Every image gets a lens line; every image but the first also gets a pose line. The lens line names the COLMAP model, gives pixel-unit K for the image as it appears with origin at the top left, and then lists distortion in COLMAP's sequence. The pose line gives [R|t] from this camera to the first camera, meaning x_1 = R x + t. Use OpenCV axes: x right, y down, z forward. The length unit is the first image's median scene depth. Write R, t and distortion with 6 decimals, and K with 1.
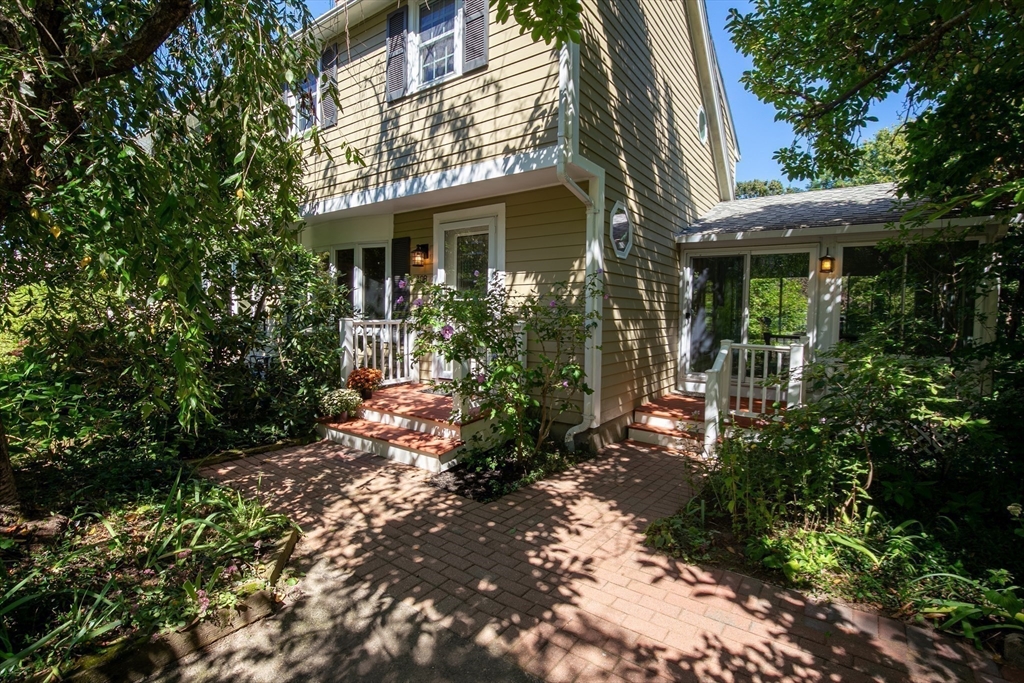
lens RADIAL K [[473.4, 0, 508.5], [0, 473.4, 334.7], [0, 0, 1]] dist [-0.036213, 0.009252]
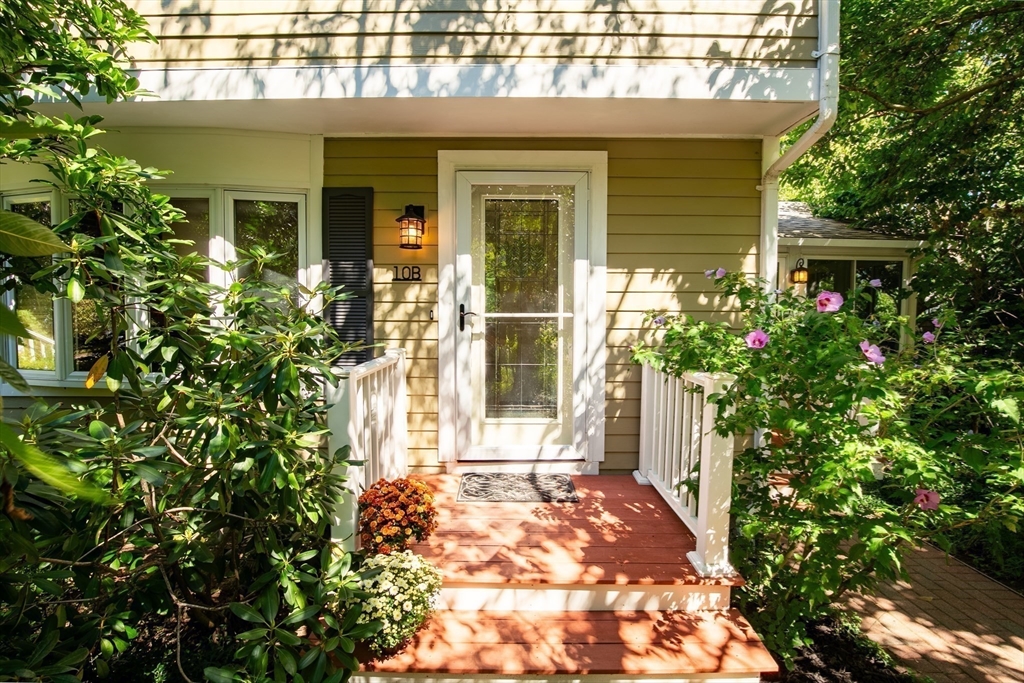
lens RADIAL K [[473.4, 0, 508.5], [0, 473.4, 334.7], [0, 0, 1]] dist [-0.036213, 0.009252]
pose [[0.812530, -0.028362, 0.582228, -0.460711], [0.028650, 0.999552, 0.008708, -0.057340], [-0.582214, 0.009606, 0.812979, 0.592758]]
